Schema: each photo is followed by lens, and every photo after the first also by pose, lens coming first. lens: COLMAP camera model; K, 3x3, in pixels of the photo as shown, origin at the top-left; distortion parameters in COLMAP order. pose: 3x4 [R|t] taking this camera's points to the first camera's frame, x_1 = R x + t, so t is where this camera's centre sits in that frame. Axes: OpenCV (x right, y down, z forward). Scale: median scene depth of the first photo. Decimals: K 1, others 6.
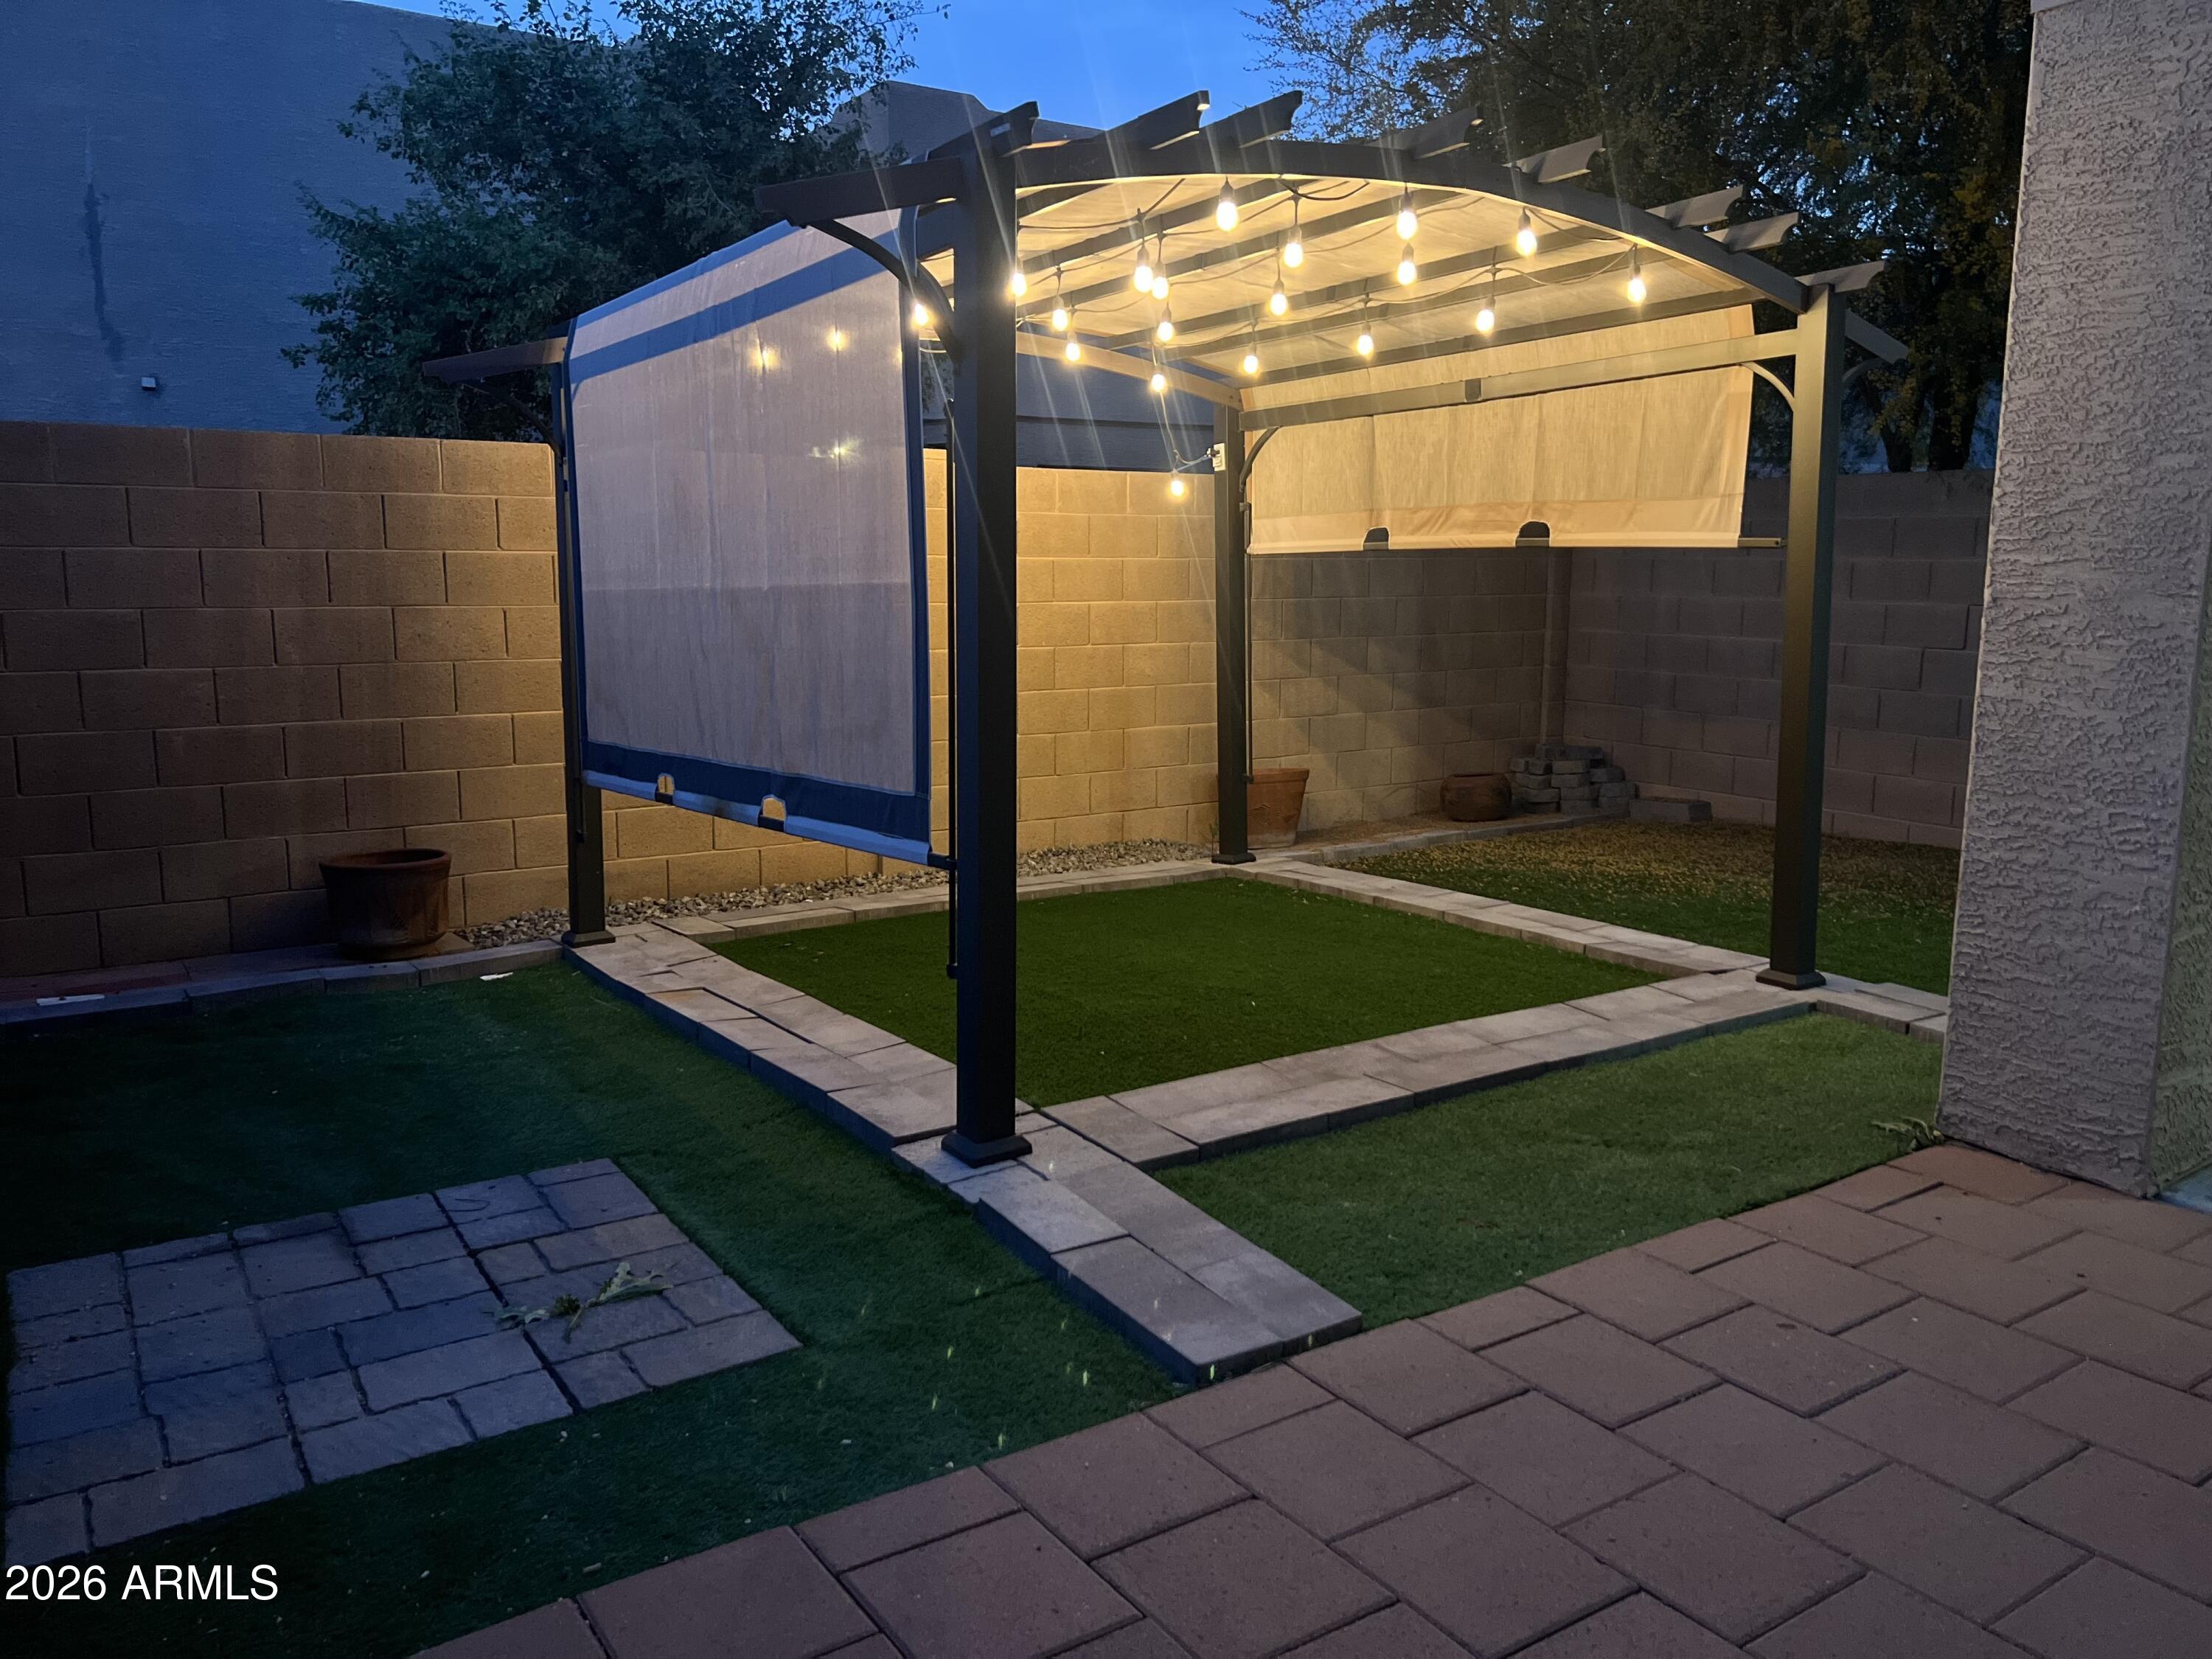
lens RADIAL K [[1705.1, 0, 1106.0], [0, 1705.1, 829.5], [0, 0, 1]] dist [0.100852, -0.184787]
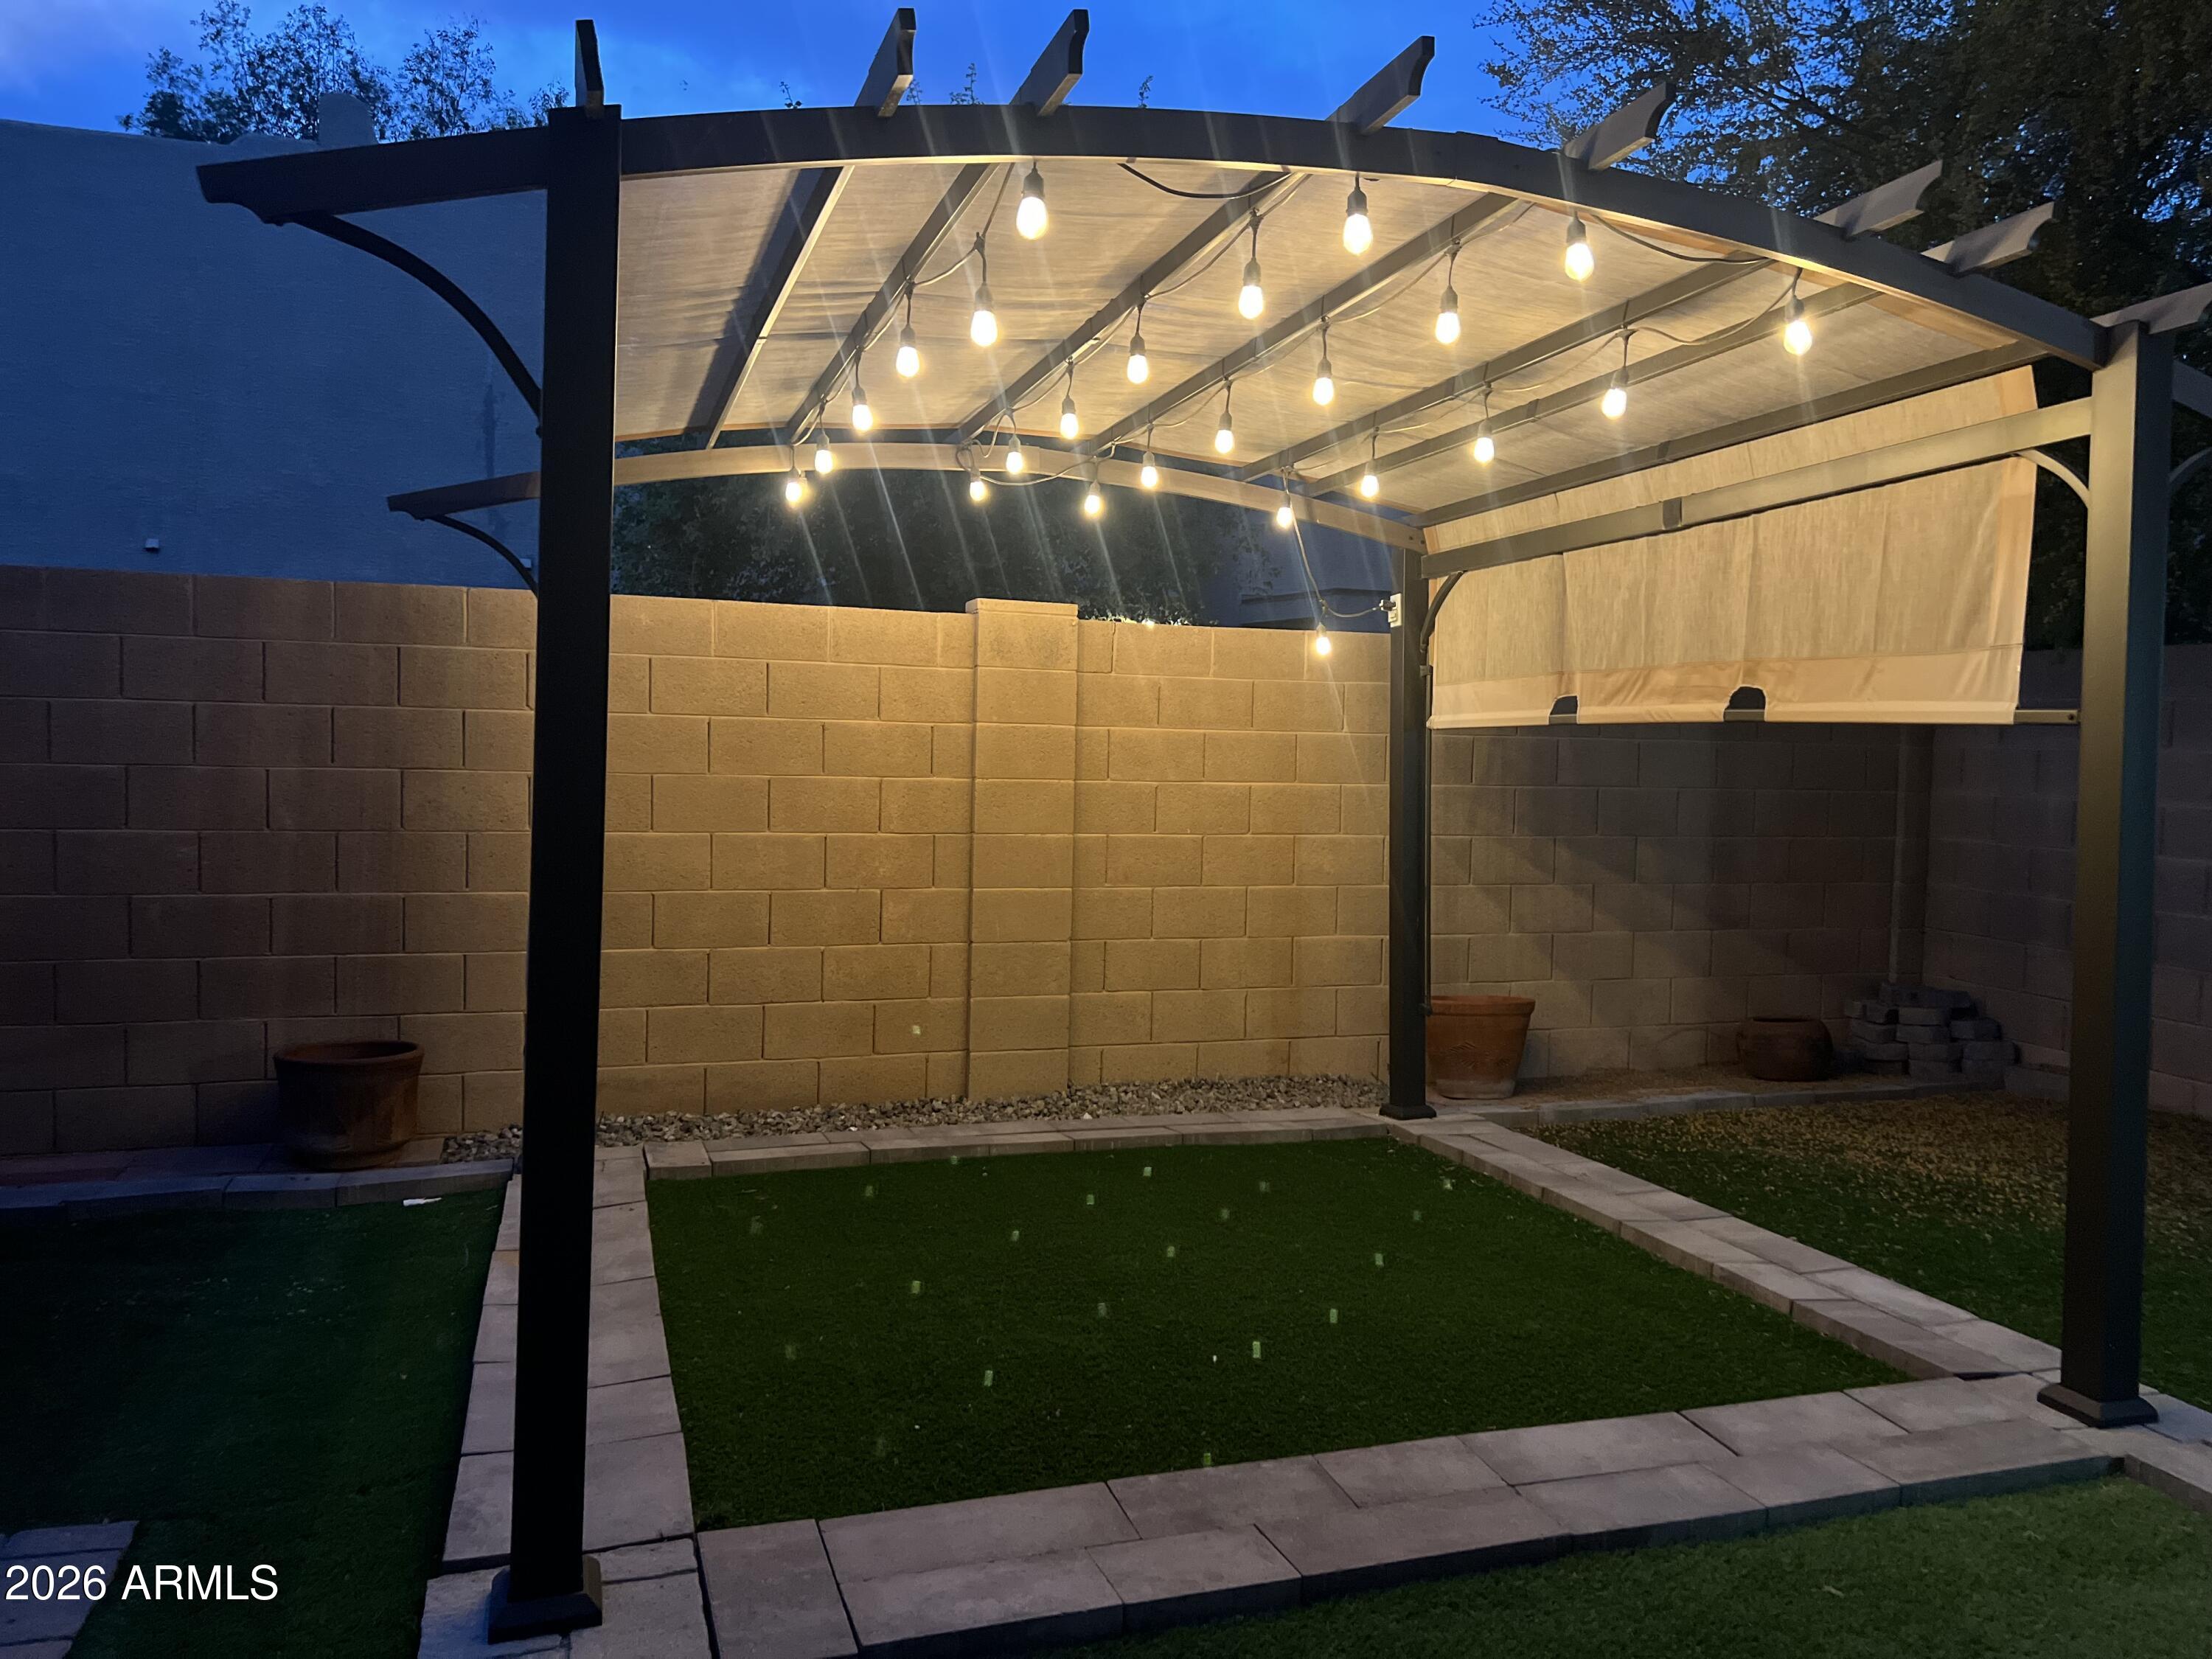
lens RADIAL K [[1692.8, 0, 1106.0], [0, 1692.8, 829.5], [0, 0, 1]] dist [0.059266, -0.074557]
pose [[0.962503, 0.031925, -0.269386, 0.182304], [-0.060511, 0.993297, -0.098487, -0.032546], [0.264436, 0.111095, 0.957983, 0.246853]]
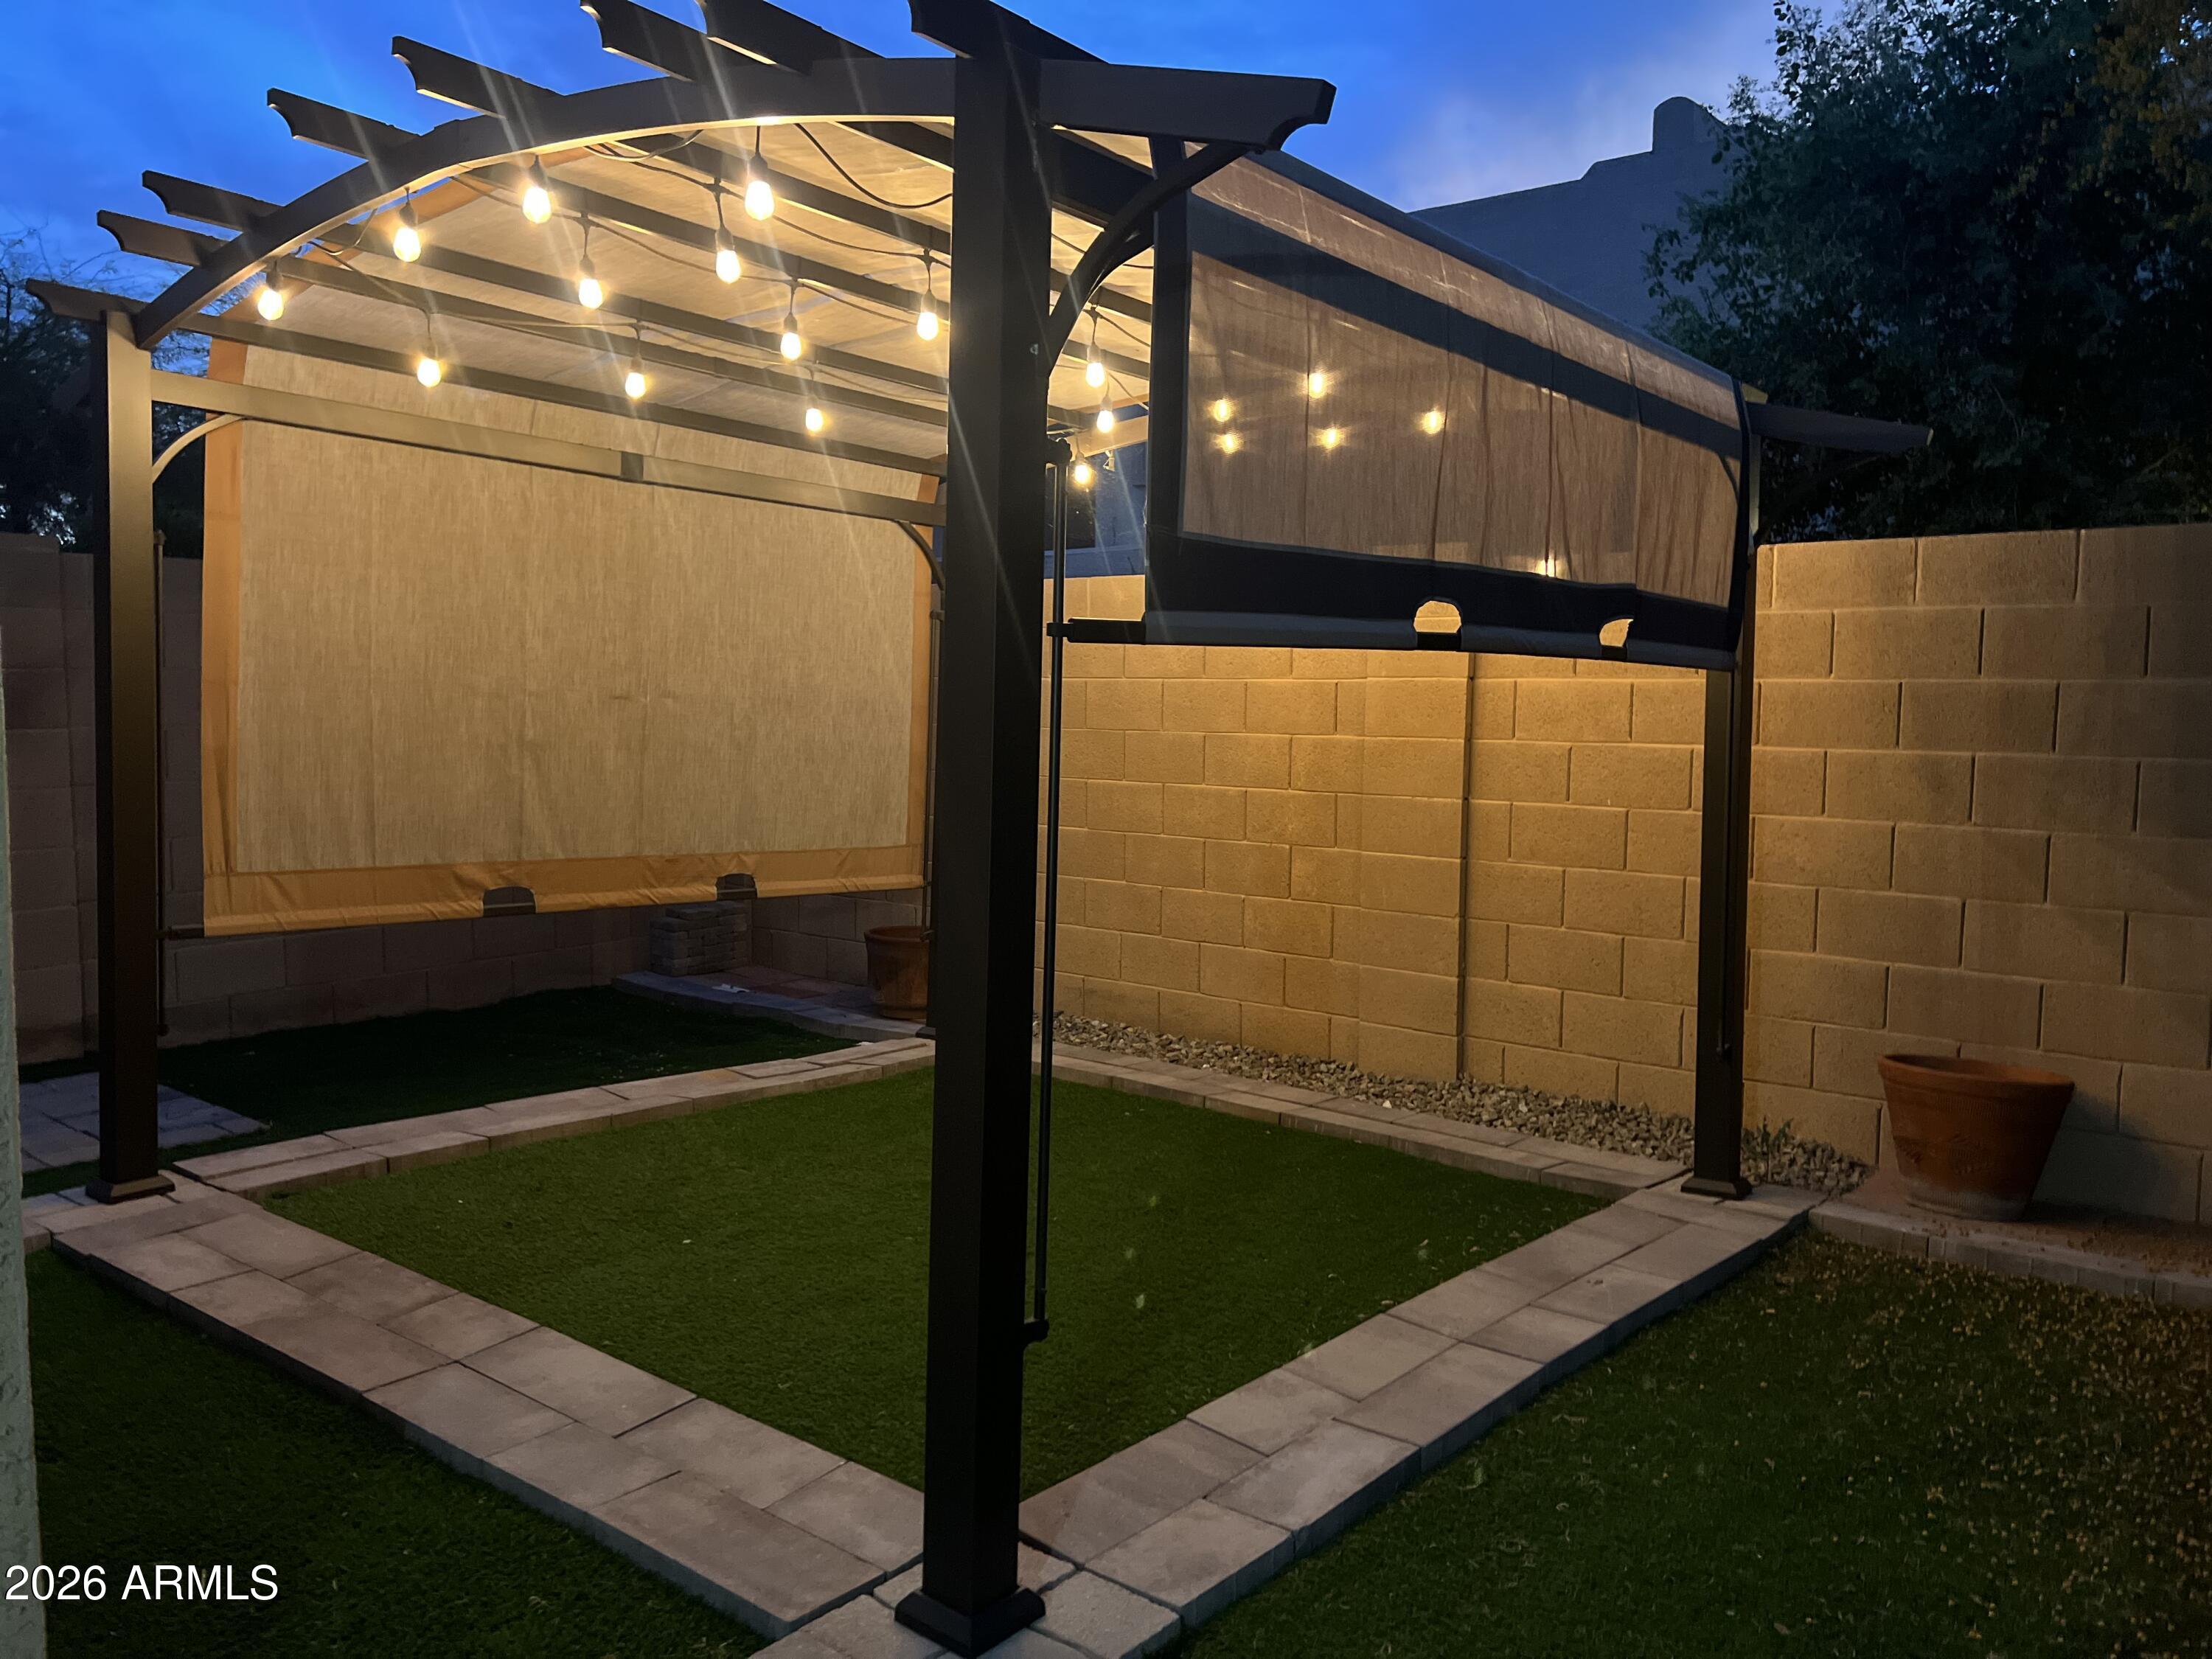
lens RADIAL K [[1676.6, 0, 1106.0], [0, 1676.6, 829.5], [0, 0, 1]] dist [0.048451, -0.000908]
pose [[0.273241, 0.077233, -0.958840, 0.693701], [-0.159232, 0.986652, 0.034097, -0.110622], [0.948675, 0.143361, 0.281892, 0.764132]]
